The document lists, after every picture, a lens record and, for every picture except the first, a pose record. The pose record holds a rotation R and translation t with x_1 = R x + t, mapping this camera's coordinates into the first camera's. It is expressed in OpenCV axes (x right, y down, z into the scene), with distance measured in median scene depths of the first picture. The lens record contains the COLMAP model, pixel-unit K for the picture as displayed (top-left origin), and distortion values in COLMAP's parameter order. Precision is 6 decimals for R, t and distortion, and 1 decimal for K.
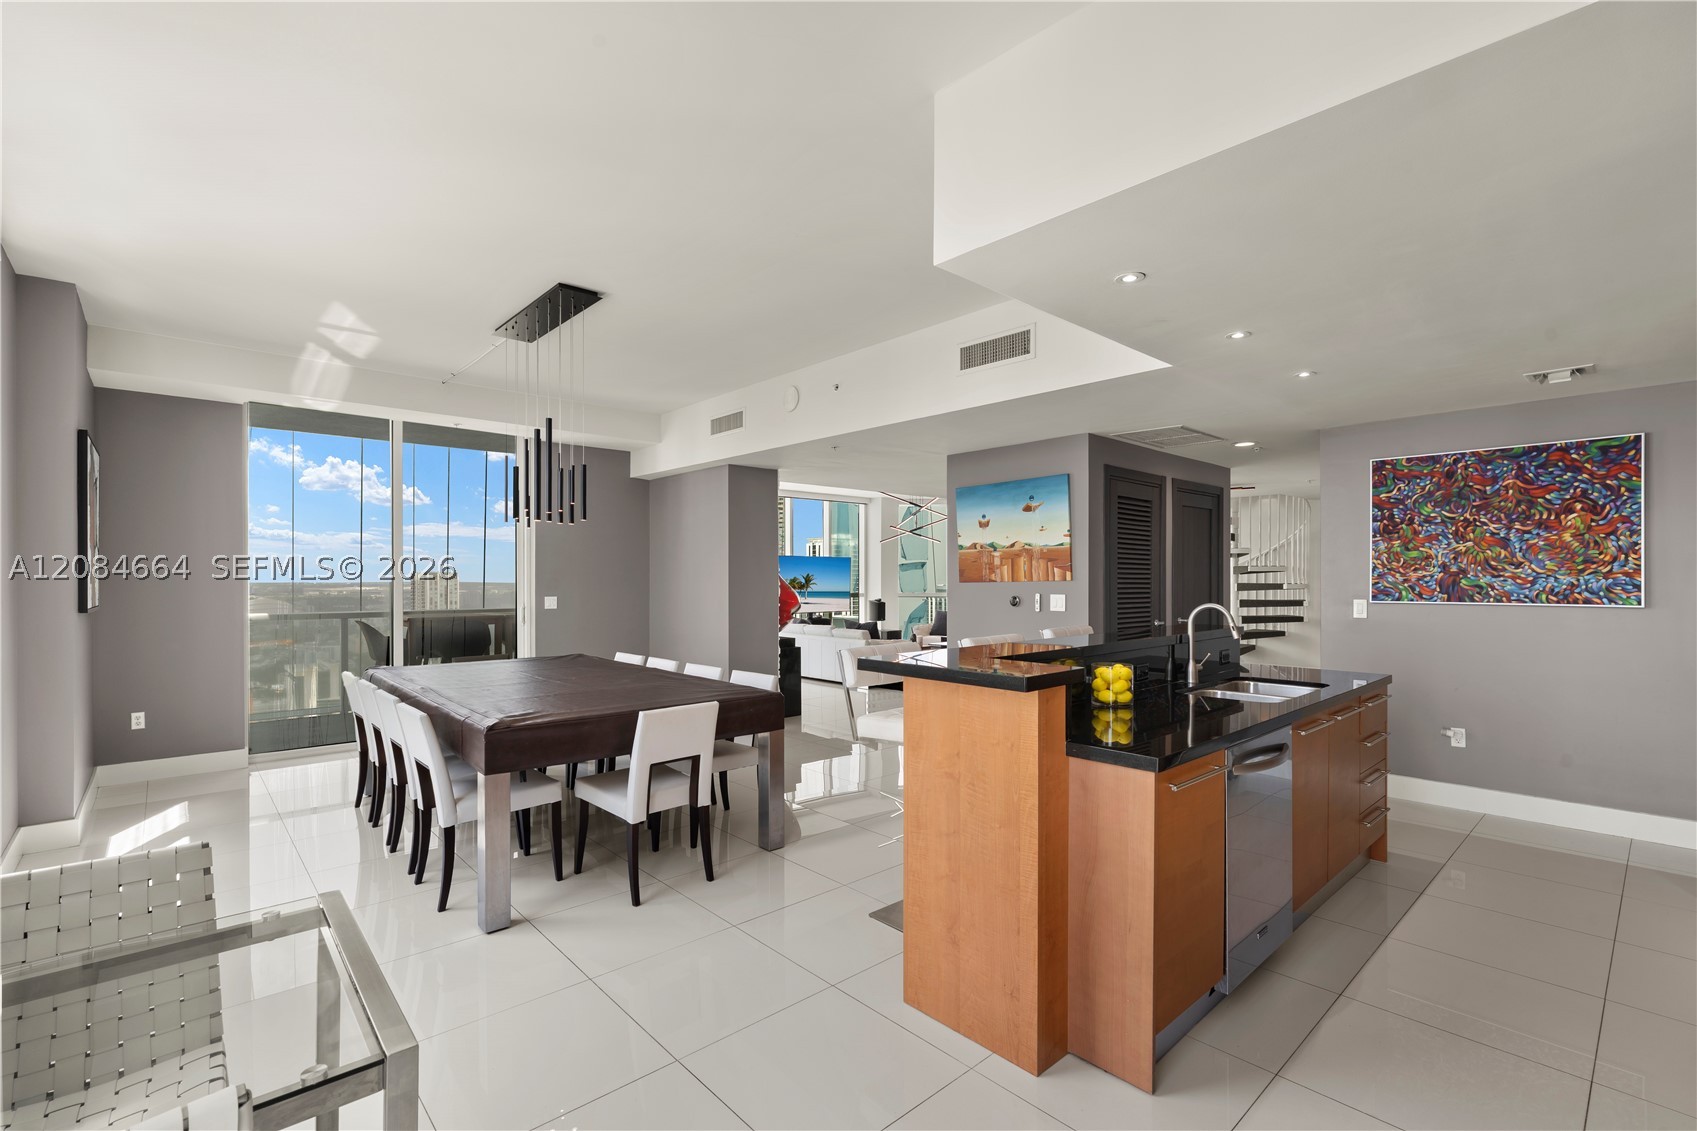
lens RADIAL K [[753.9, 0, 842.9], [0, 753.9, 577.3], [0, 0, 1]] dist [-0.010115, 0.001451]
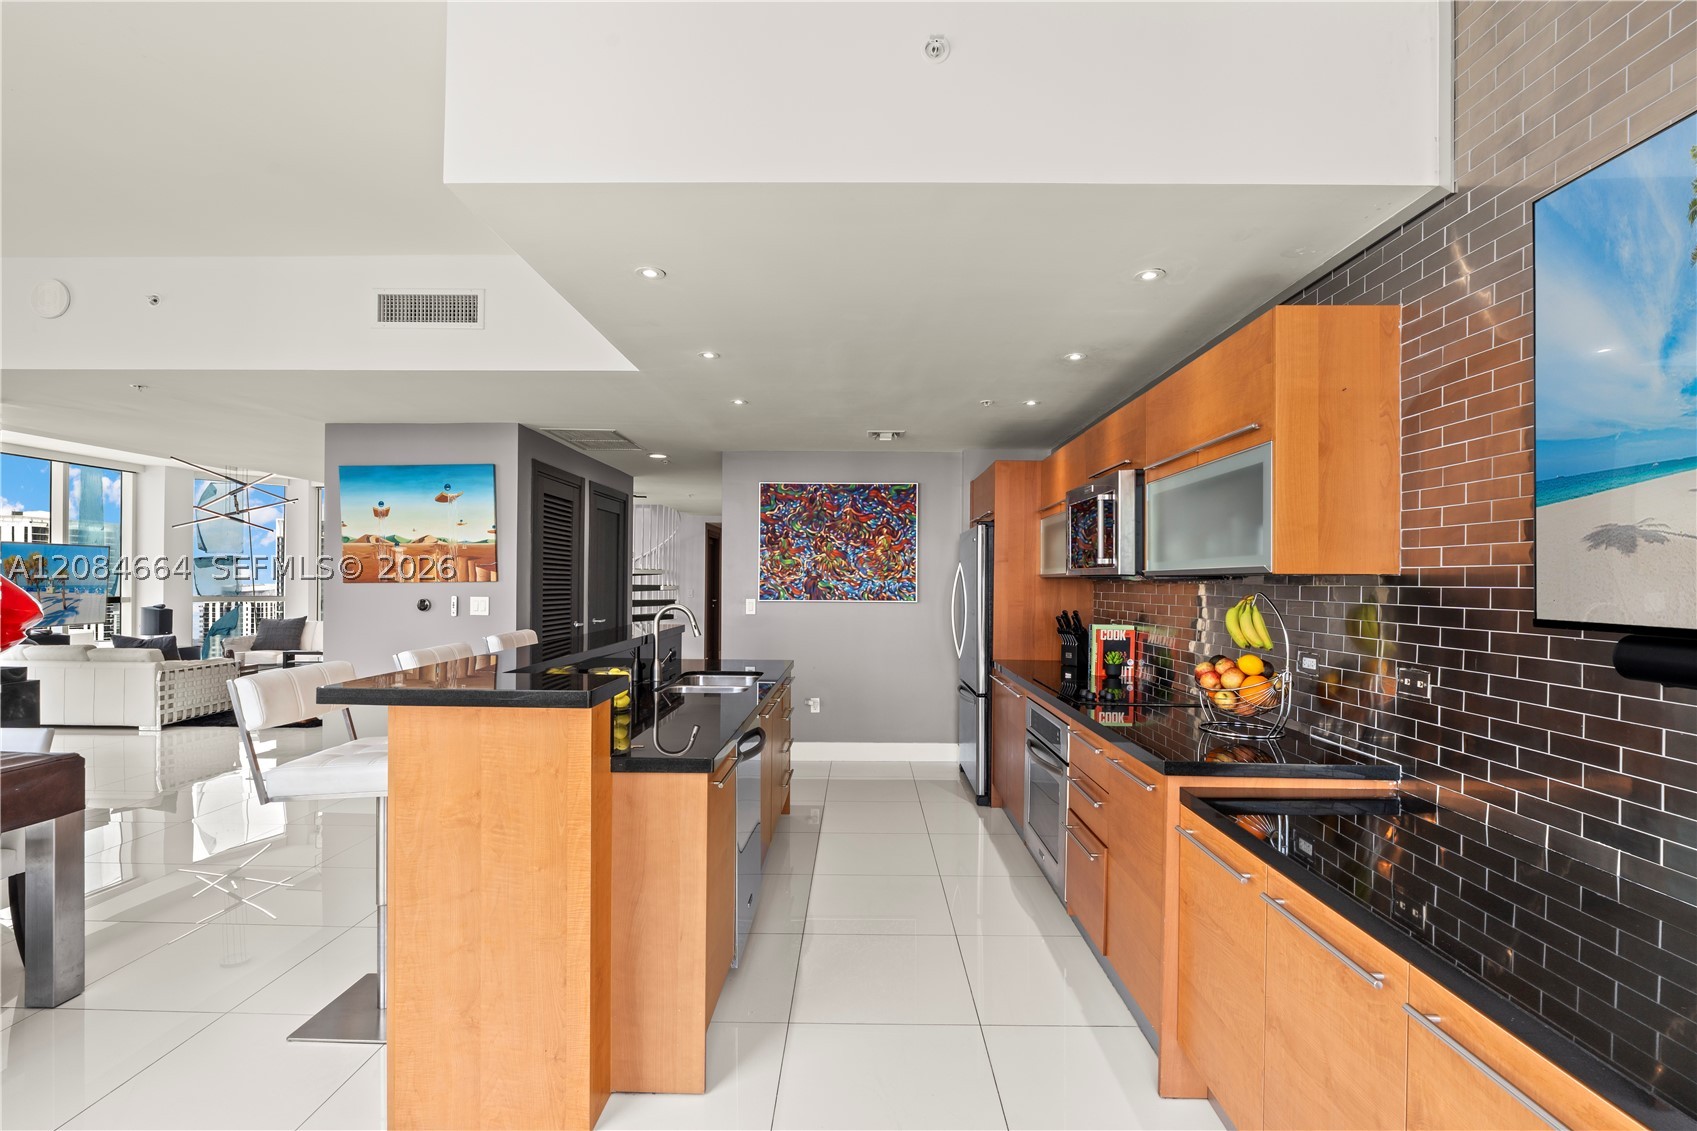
lens RADIAL K [[753.9, 0, 845.4], [0, 753.9, 582.2], [0, 0, 1]] dist [-0.010115, 0.001451]
pose [[0.687443, 0.005326, 0.726219, -0.083202], [-0.008758, 0.999961, 0.000957, 0.000740], [-0.726186, -0.007018, 0.687463, 0.076586]]
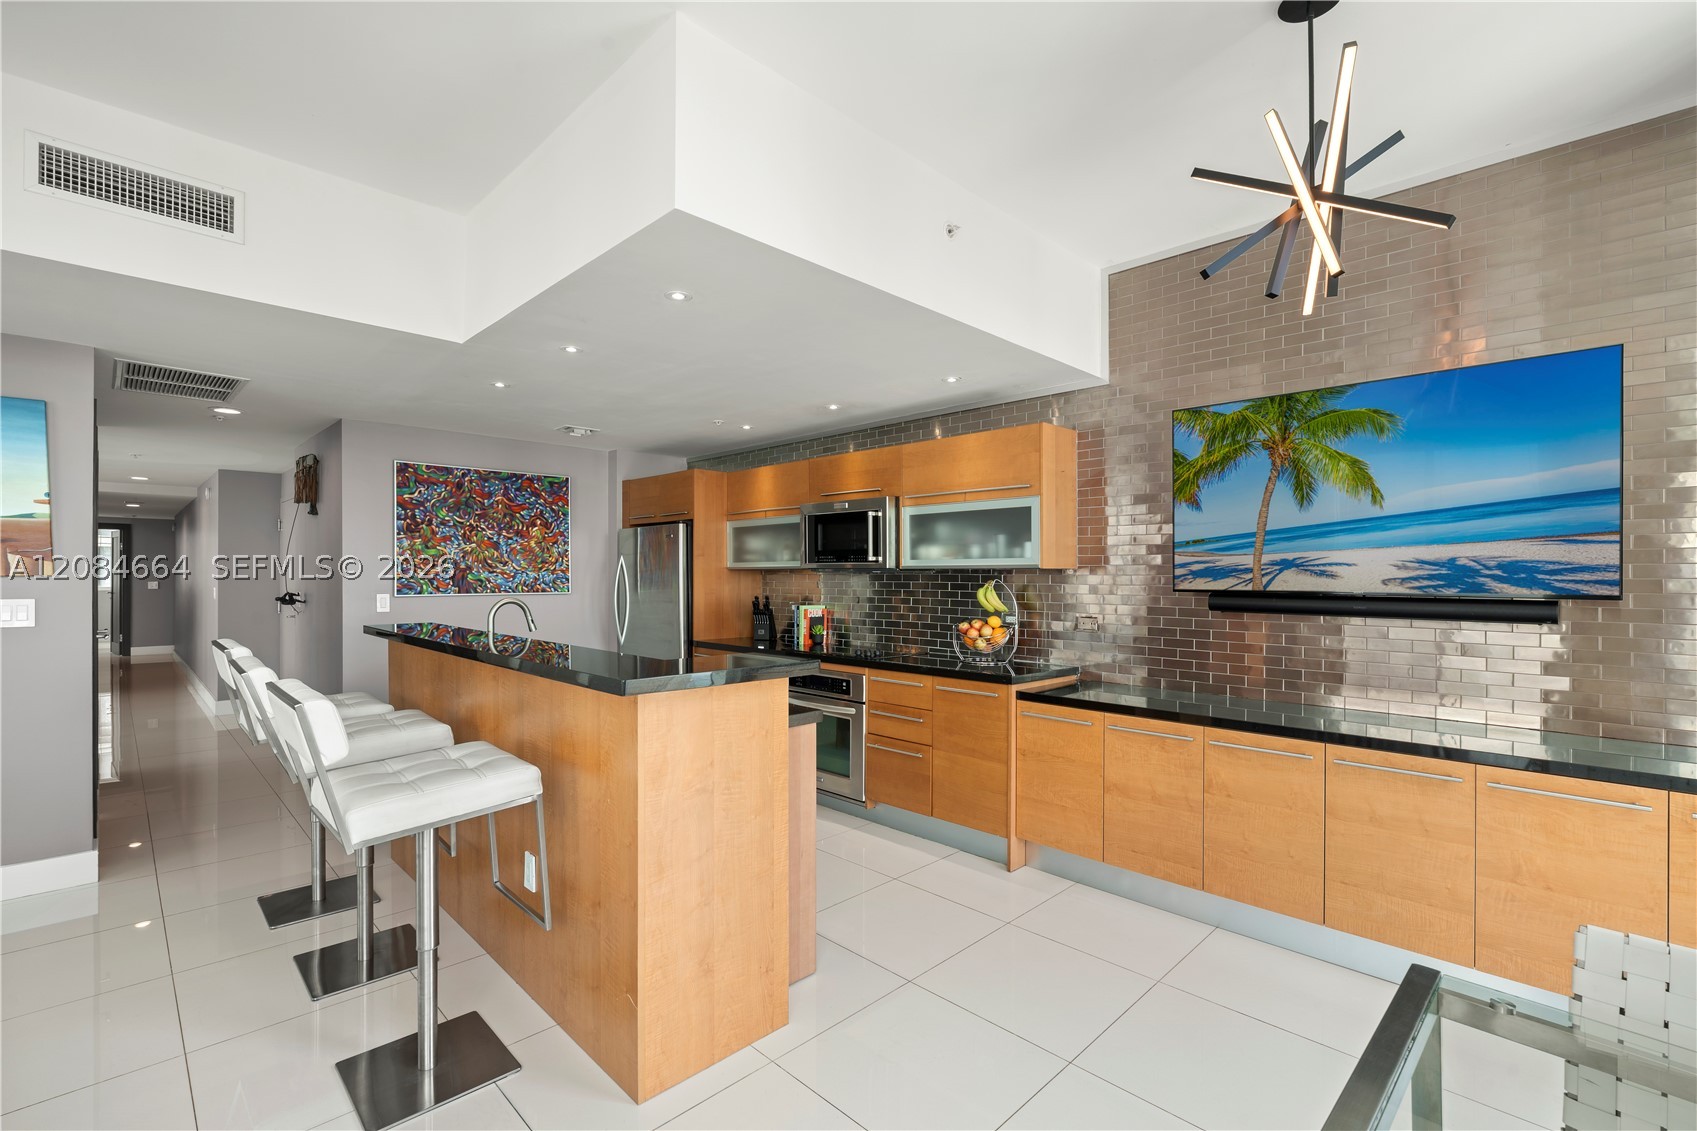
lens RADIAL K [[753.9, 0, 839.4], [0, 753.9, 572.8], [0, 0, 1]] dist [-0.010115, 0.001451]
pose [[-0.034302, 0.003923, 0.999404, -0.396172], [-0.003555, 0.999985, -0.004047, 0.002668], [-0.999405, -0.003692, -0.034288, 0.449232]]
